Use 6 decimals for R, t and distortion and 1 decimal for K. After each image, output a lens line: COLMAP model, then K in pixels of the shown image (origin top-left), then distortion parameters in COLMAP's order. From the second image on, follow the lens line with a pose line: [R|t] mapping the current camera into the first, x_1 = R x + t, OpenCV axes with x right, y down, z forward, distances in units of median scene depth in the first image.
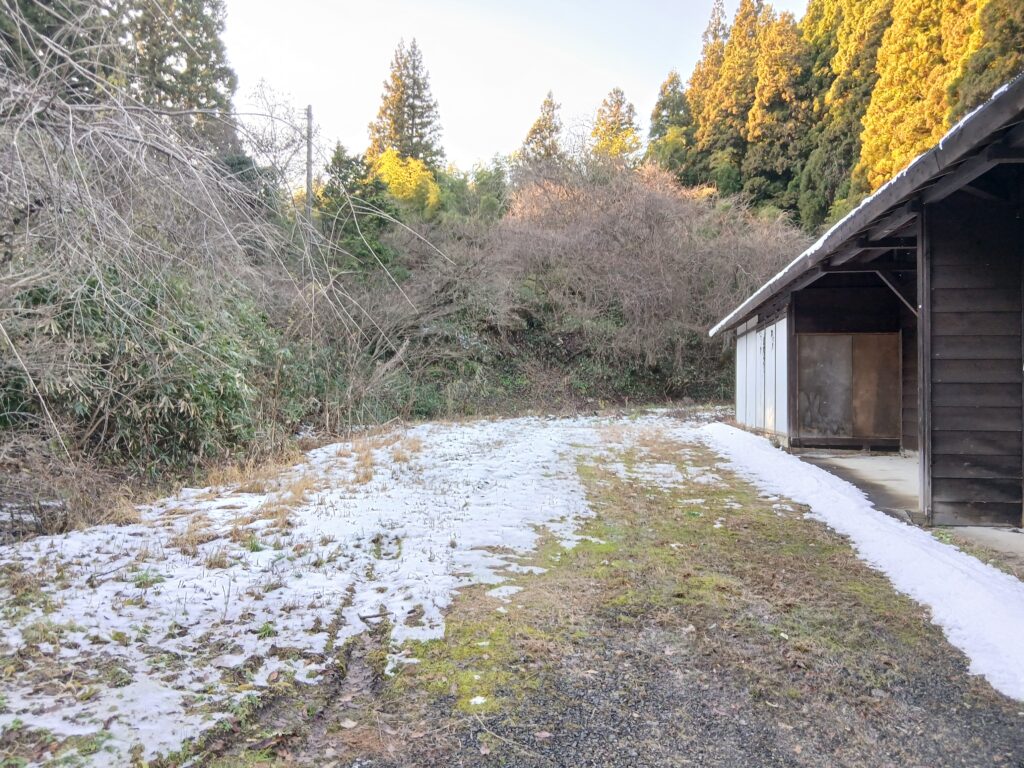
lens RADIAL K [[764.5, 0, 516.4], [0, 764.5, 389.9], [0, 0, 1]] dist [0.123287, -0.209874]
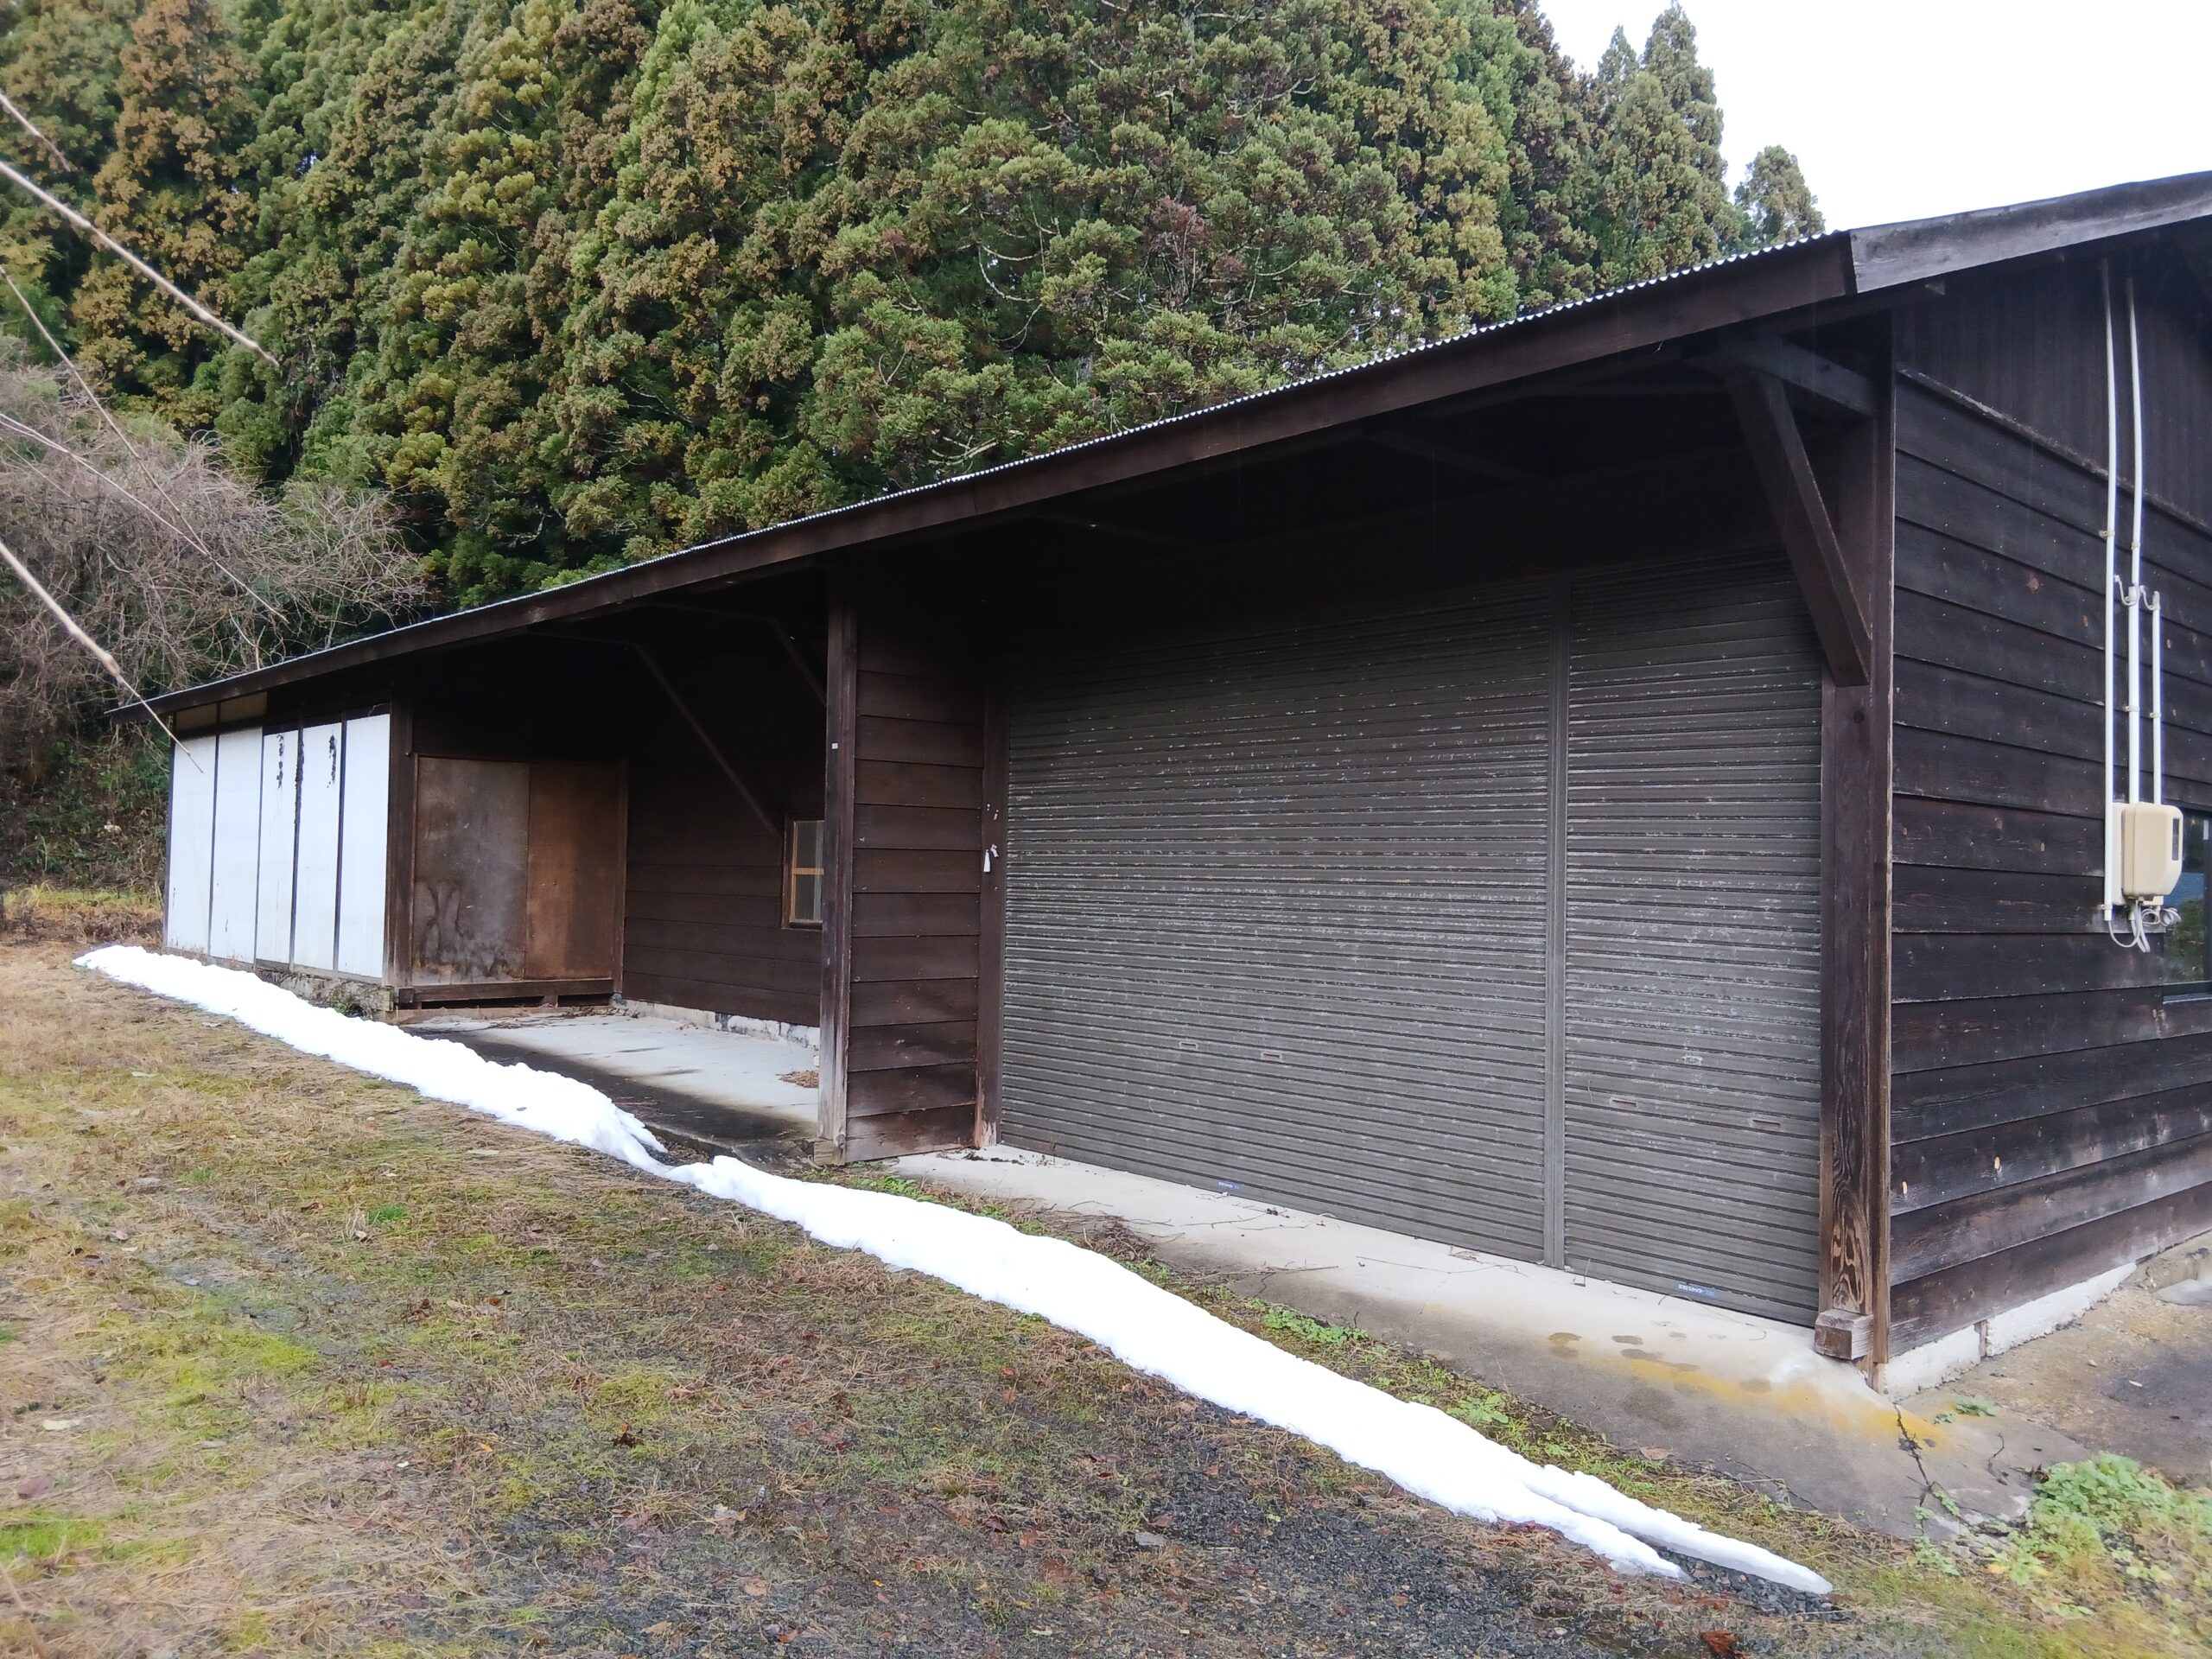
lens RADIAL K [[1651.4, 0, 1115.6], [0, 1651.4, 842.3], [0, 0, 1]] dist [0.123287, -0.209874]
pose [[0.652886, 0.021267, 0.757157, -0.100808], [-0.017677, 0.999761, -0.012839, -0.015849], [-0.757250, -0.005002, 0.653106, 0.068643]]
